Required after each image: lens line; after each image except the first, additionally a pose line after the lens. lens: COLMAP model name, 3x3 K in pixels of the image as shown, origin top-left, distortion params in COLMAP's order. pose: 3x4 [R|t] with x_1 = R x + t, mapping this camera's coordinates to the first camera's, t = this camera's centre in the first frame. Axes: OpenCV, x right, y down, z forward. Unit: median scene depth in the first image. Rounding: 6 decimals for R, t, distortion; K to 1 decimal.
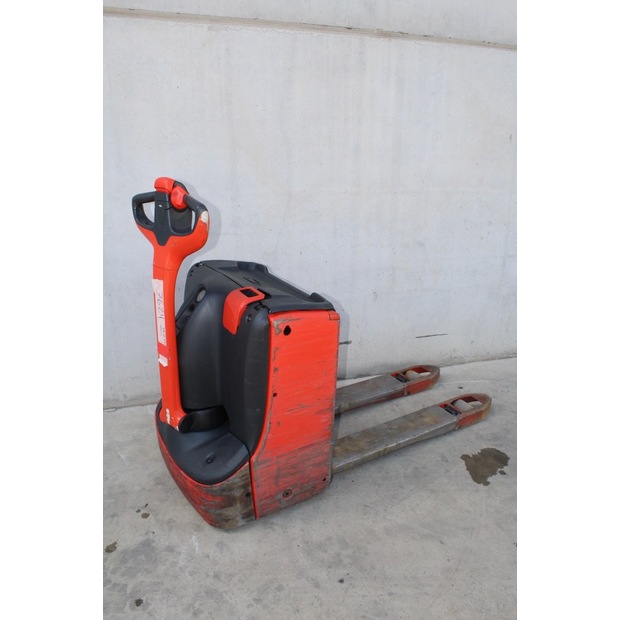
lens RADIAL K [[516.3, 0, 310.3], [0, 516.3, 318.6], [0, 0, 1]] dist [-0.153234, 0.130538]
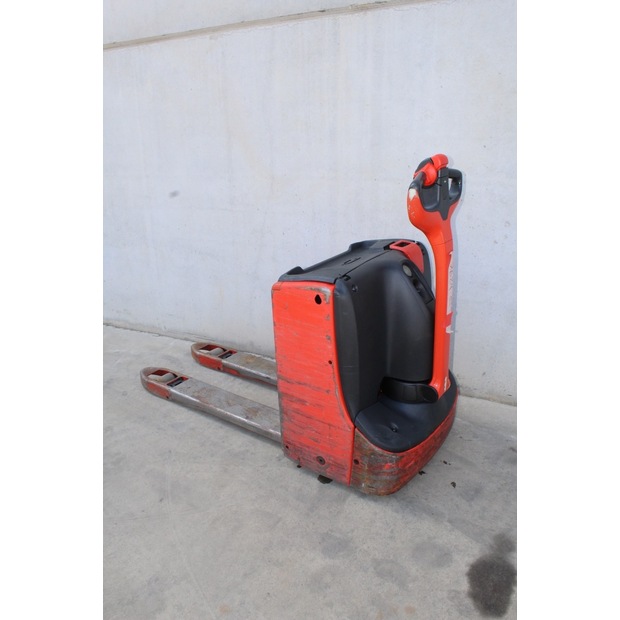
lens RADIAL K [[516.3, 0, 309.1], [0, 516.3, 319.5], [0, 0, 1]] dist [-0.153234, 0.130538]
pose [[0.697346, 0.210036, -0.685269, 0.881833], [-0.207943, 0.974264, 0.087007, -0.065377], [0.685907, 0.081823, 0.723074, 0.320988]]
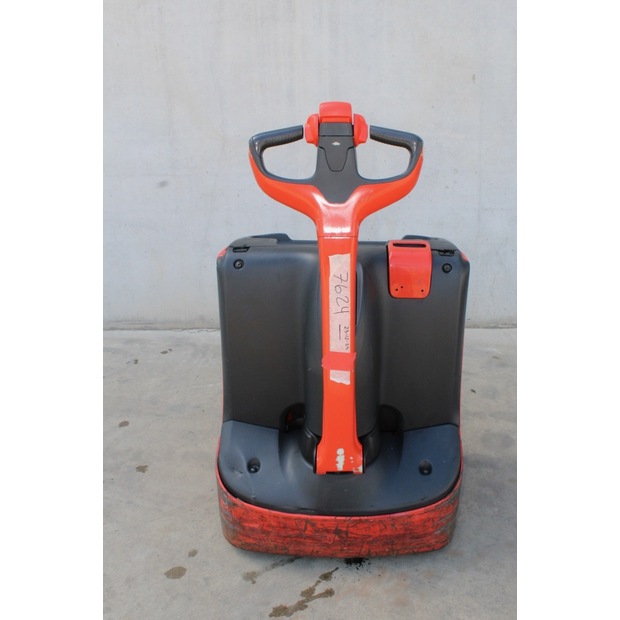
lens RADIAL K [[559.8, 0, 365.1], [0, 559.8, 252.9], [0, 0, 1]] dist [-0.083958, 0.036609]
pose [[0.954805, 0.048781, -0.293203, 0.632852], [-0.078654, 0.992743, -0.090968, 0.077241], [0.286638, 0.109919, 0.951712, 0.019887]]
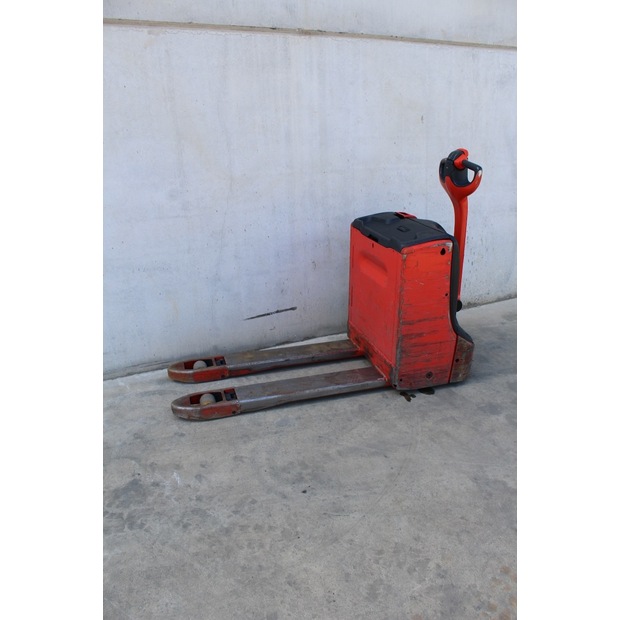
lens RADIAL K [[516.3, 0, 310.9], [0, 516.3, 321.0], [0, 0, 1]] dist [-0.153234, 0.130538]
pose [[0.991101, -0.082556, 0.104421, -0.011000], [0.081092, 0.996540, 0.018200, 0.068990], [-0.105563, -0.009570, 0.994367, -0.145906]]
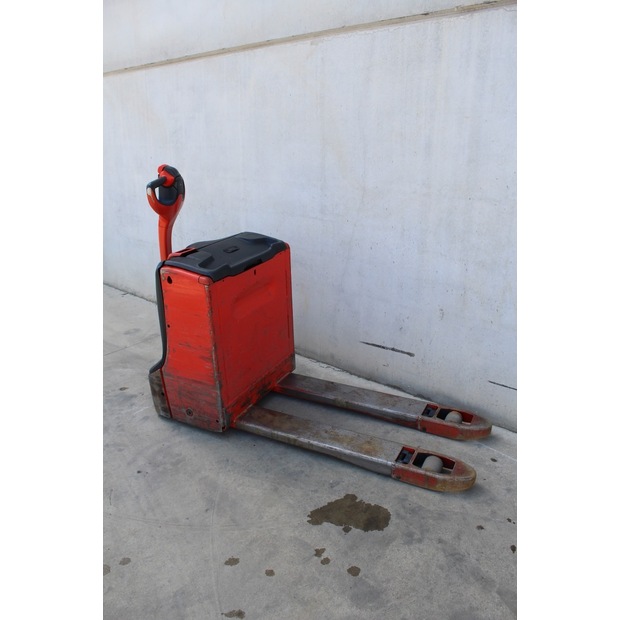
lens RADIAL K [[516.3, 0, 307.5], [0, 516.3, 319.2], [0, 0, 1]] dist [-0.153234, 0.130538]
pose [[0.499321, 0.276315, -0.821175, 0.892243], [-0.273561, 0.949579, 0.153181, -0.129575], [0.822097, 0.148154, 0.549733, 0.405984]]
